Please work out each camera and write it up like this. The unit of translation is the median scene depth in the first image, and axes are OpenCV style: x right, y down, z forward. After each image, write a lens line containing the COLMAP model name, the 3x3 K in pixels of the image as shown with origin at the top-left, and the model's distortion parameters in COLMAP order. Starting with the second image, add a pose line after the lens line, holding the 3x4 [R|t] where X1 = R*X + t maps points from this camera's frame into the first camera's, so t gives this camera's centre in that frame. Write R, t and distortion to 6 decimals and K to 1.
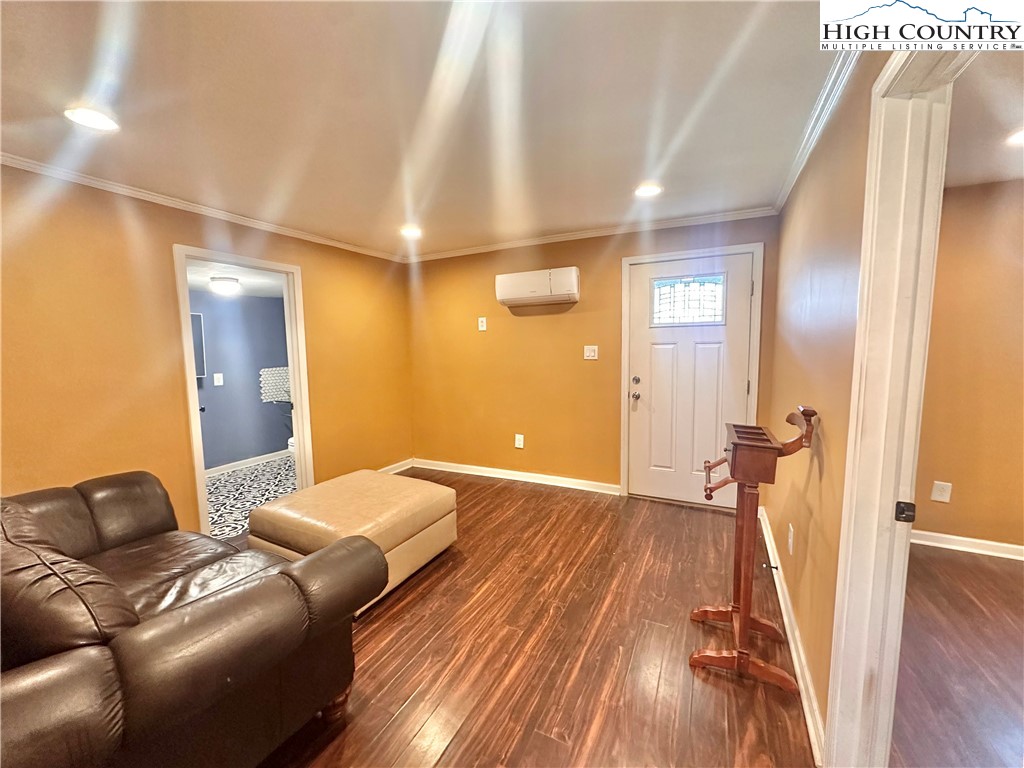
lens RADIAL K [[410.8, 0, 508.7], [0, 410.8, 385.3], [0, 0, 1]] dist [-0.002198, -0.000078]
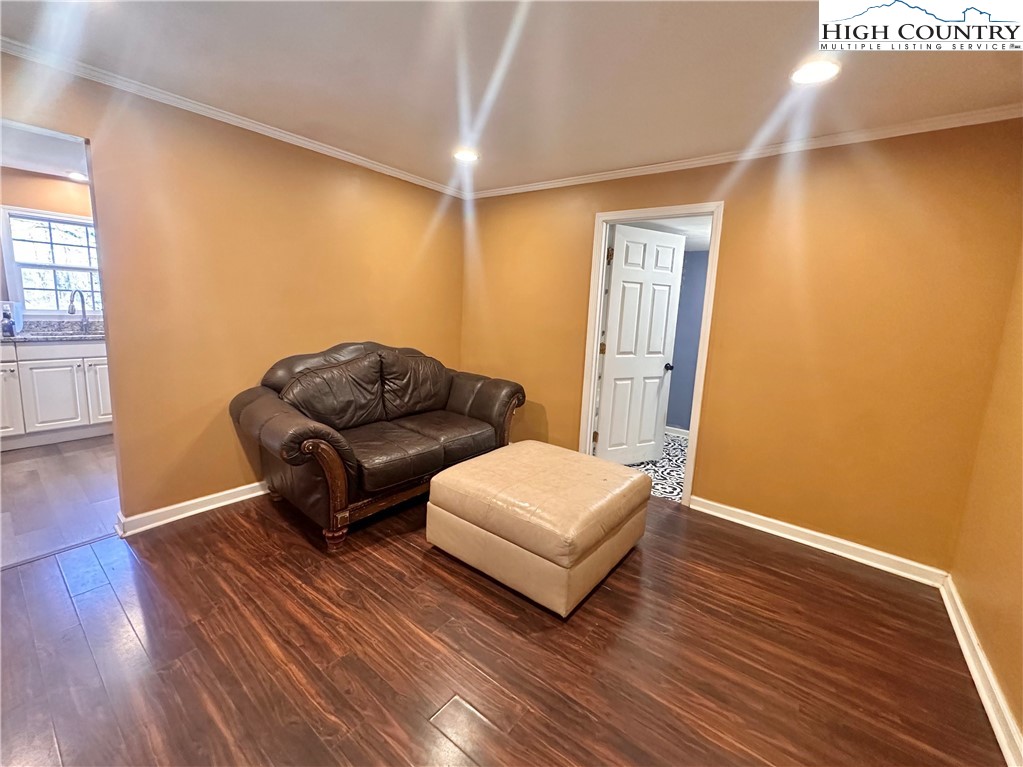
lens RADIAL K [[410.4, 0, 493.8], [0, 410.4, 362.1], [0, 0, 1]] dist [-0.002198, -0.000078]
pose [[-0.192230, 0.138304, -0.971555, 0.633309], [-0.142198, 0.975645, 0.167021, -0.119592], [0.970993, 0.170260, -0.167882, 1.357150]]
